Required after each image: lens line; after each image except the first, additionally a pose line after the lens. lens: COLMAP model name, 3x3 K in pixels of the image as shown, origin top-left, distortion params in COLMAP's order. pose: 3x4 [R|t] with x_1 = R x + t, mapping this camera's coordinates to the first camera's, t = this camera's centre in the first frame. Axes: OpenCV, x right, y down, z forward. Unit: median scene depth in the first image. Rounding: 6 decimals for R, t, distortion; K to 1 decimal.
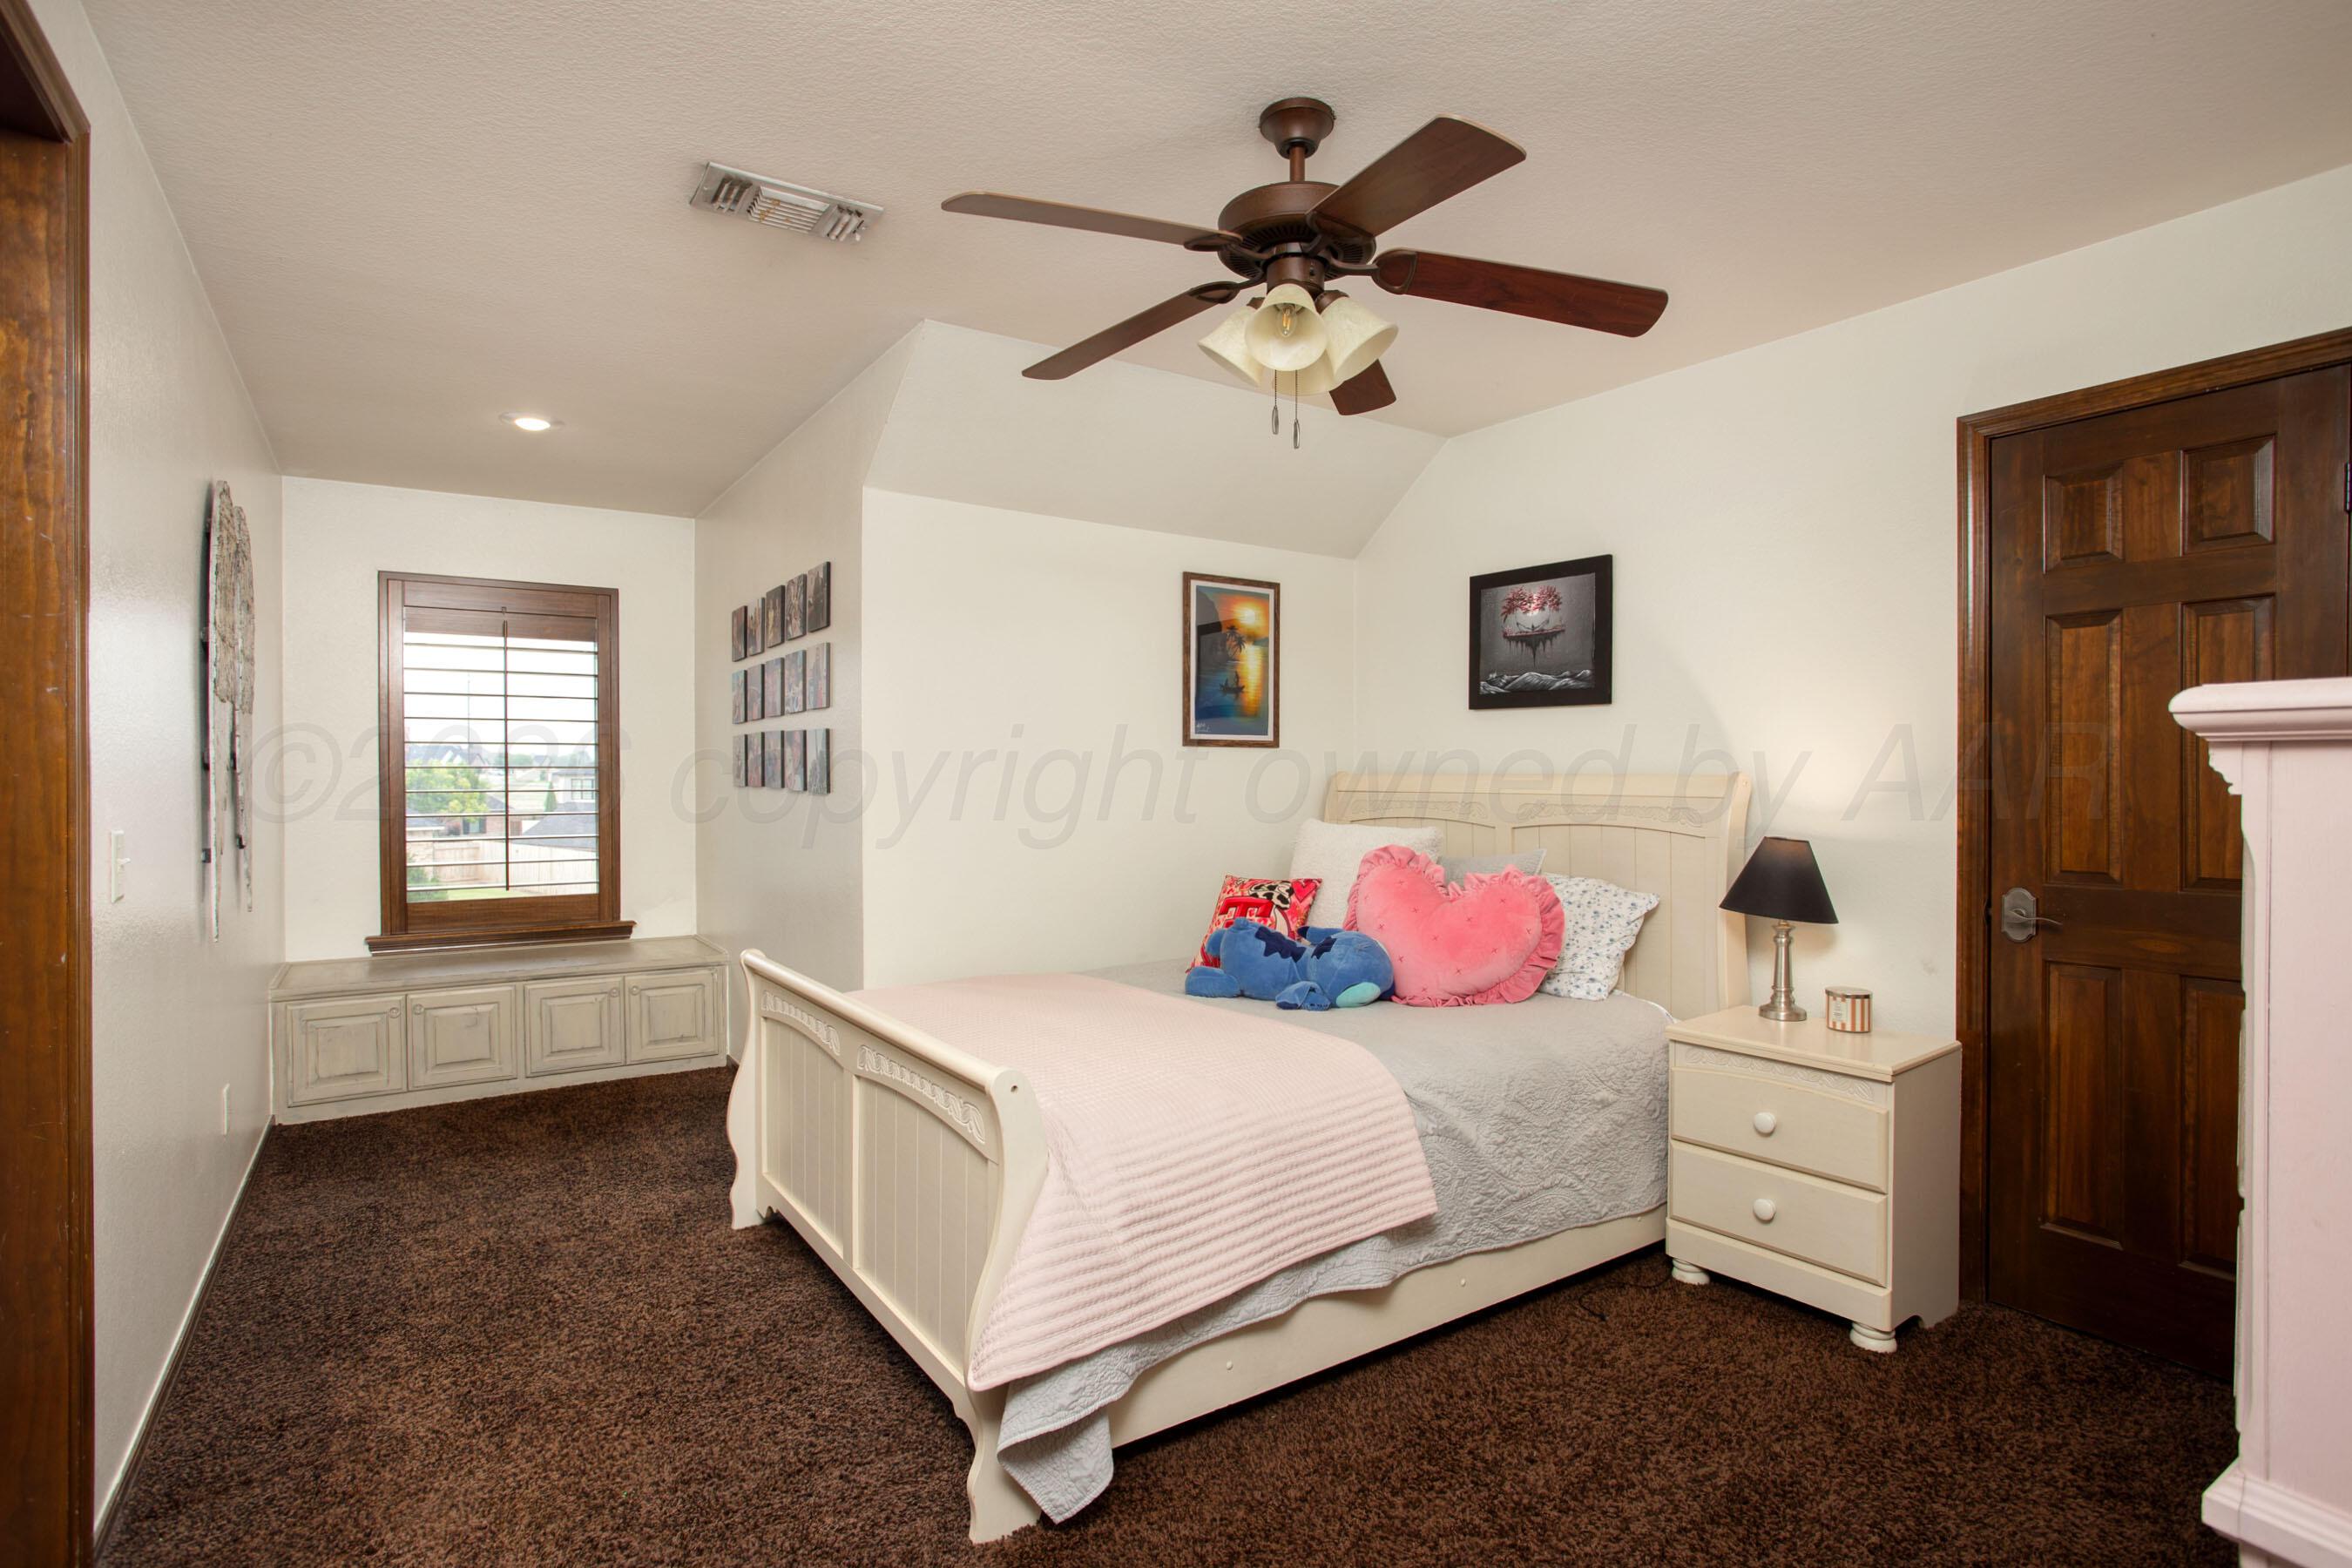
lens RADIAL K [[1164.6, 0, 1226.0], [0, 1164.6, 788.2], [0, 0, 1]] dist [-0.018547, -0.000137]
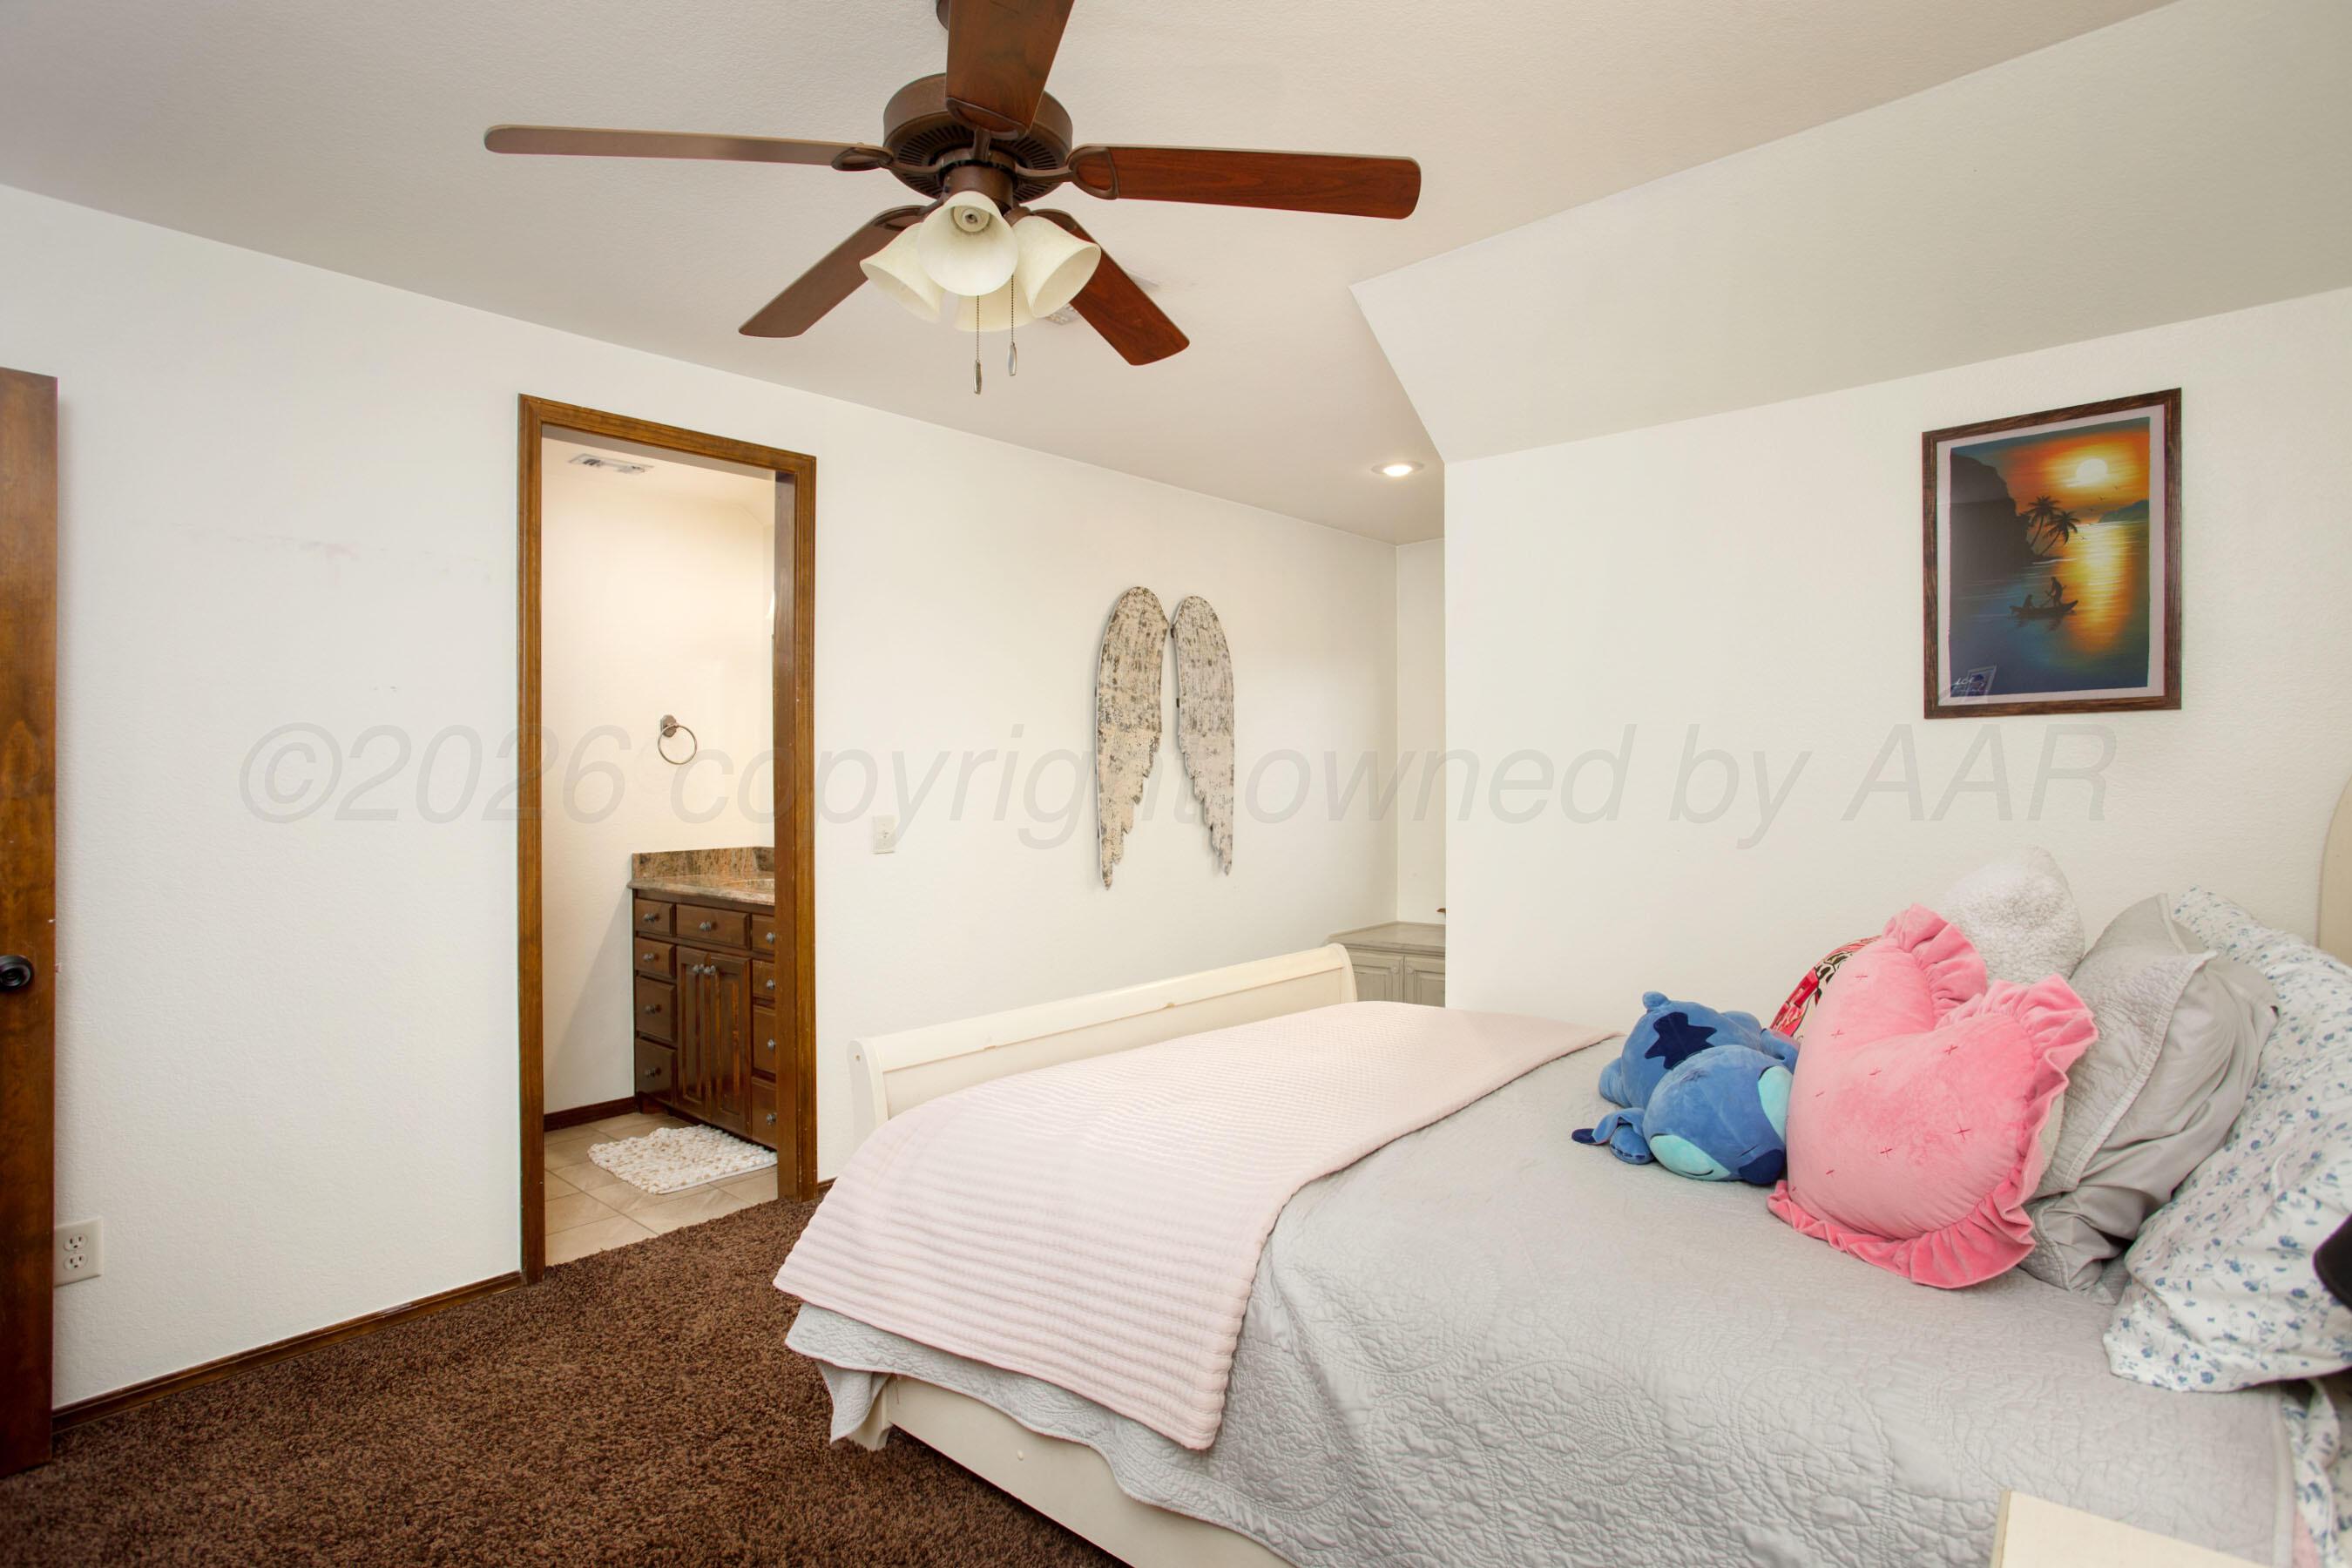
lens RADIAL K [[1164.6, 0, 1226.0], [0, 1164.6, 788.2], [0, 0, 1]] dist [-0.018547, -0.000137]
pose [[0.244245, 0.000938, -0.969713, 0.451429], [-0.000917, 0.999999, 0.000736, 0.000434], [0.969713, 0.000709, 0.244246, 0.484114]]
